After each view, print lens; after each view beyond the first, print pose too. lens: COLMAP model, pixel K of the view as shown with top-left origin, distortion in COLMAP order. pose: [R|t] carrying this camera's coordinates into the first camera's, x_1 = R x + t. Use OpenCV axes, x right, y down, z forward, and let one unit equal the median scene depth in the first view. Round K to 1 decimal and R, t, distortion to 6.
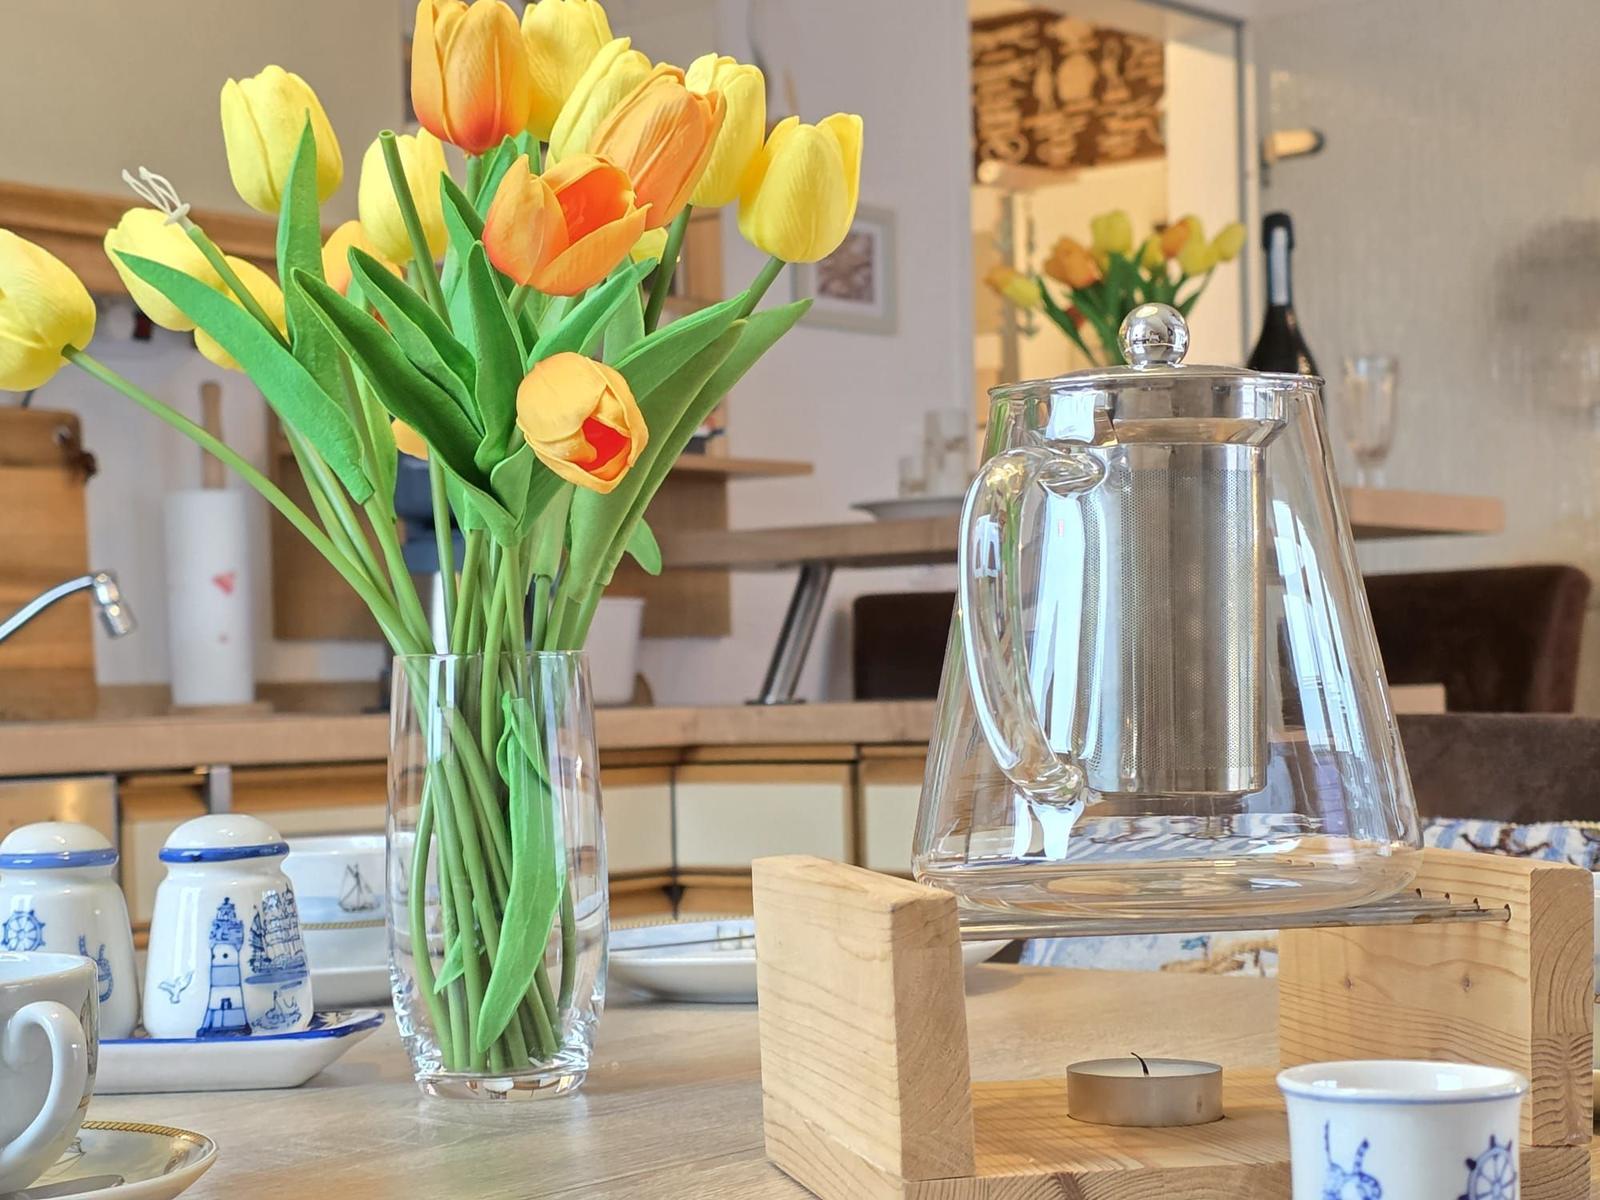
lens RADIAL K [[3062.3, 0, 800.0], [0, 3062.3, 600.0], [0, 0, 1]] dist [0.202915, -0.006500]
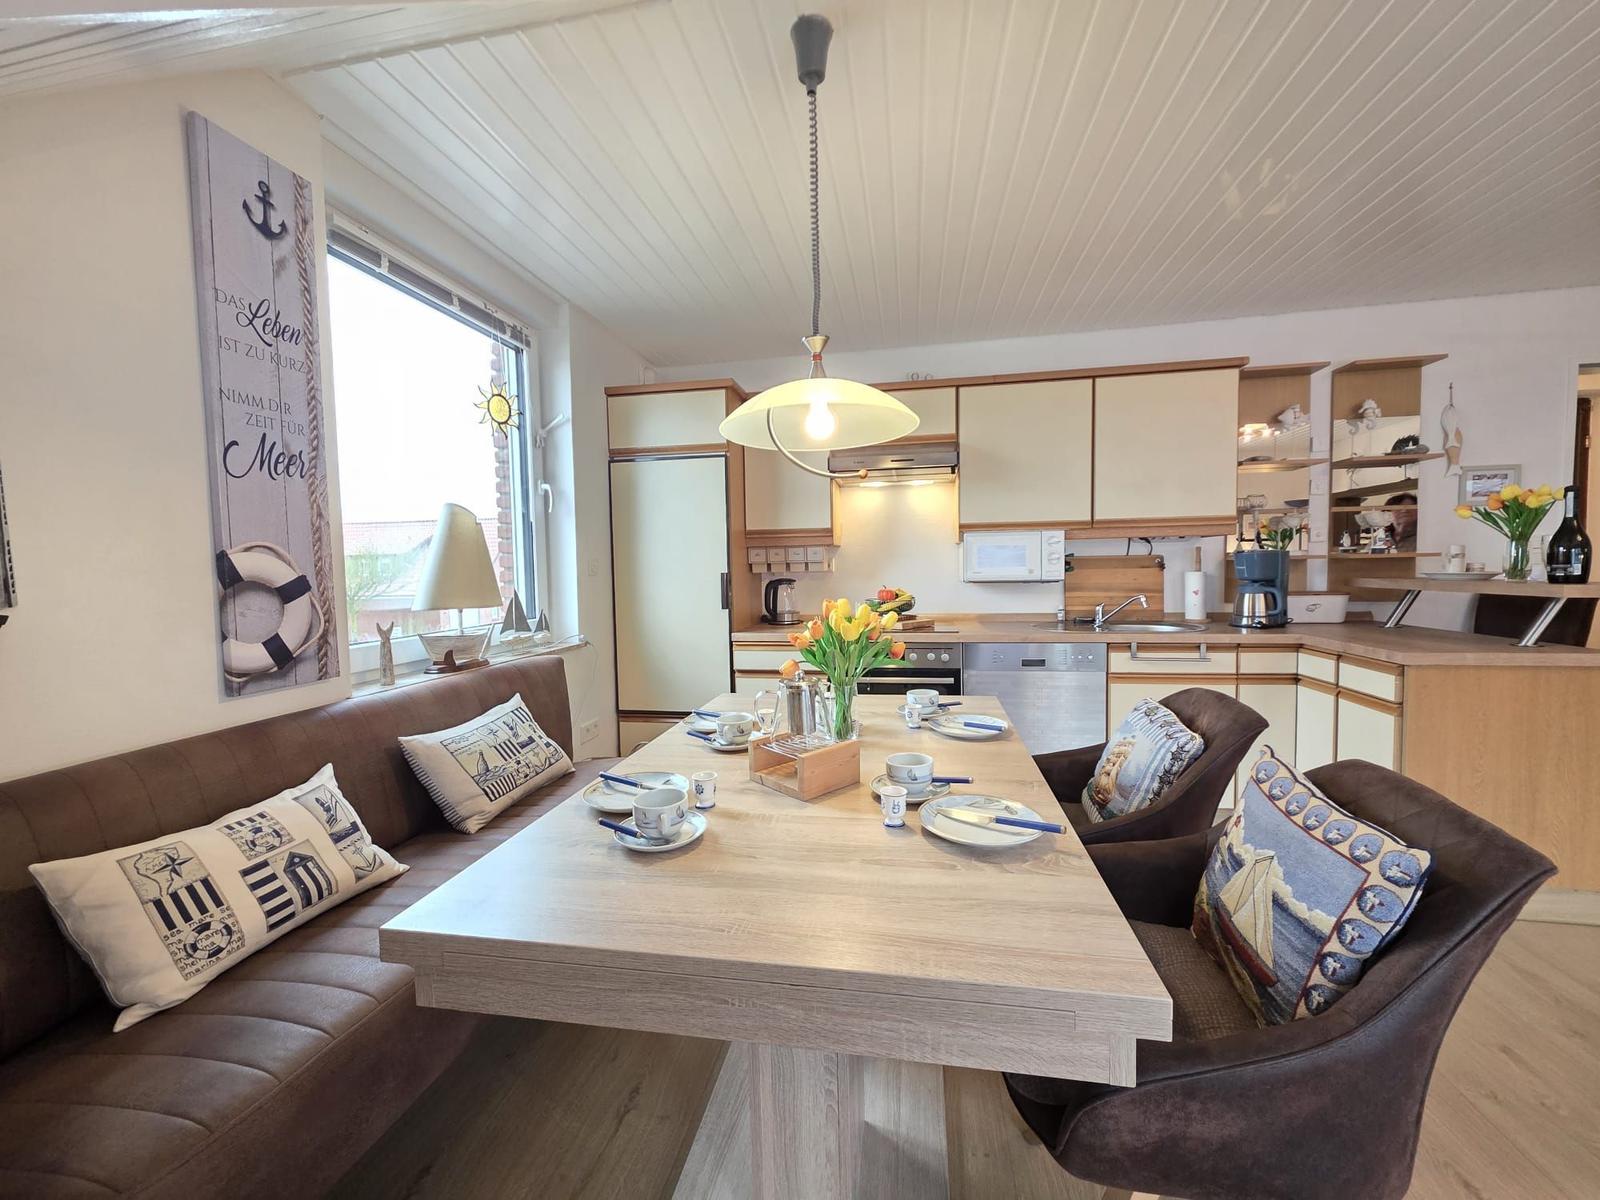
lens RADIAL K [[632.2, 0, 799.0], [0, 632.2, 596.3], [0, 0, 1]] dist [-0.003519, -0.000497]
pose [[0.463653, 0.061740, -0.883863, 0.353129], [0.035074, 0.995508, 0.087937, -0.100091], [0.885322, -0.071773, 0.459405, 0.064032]]
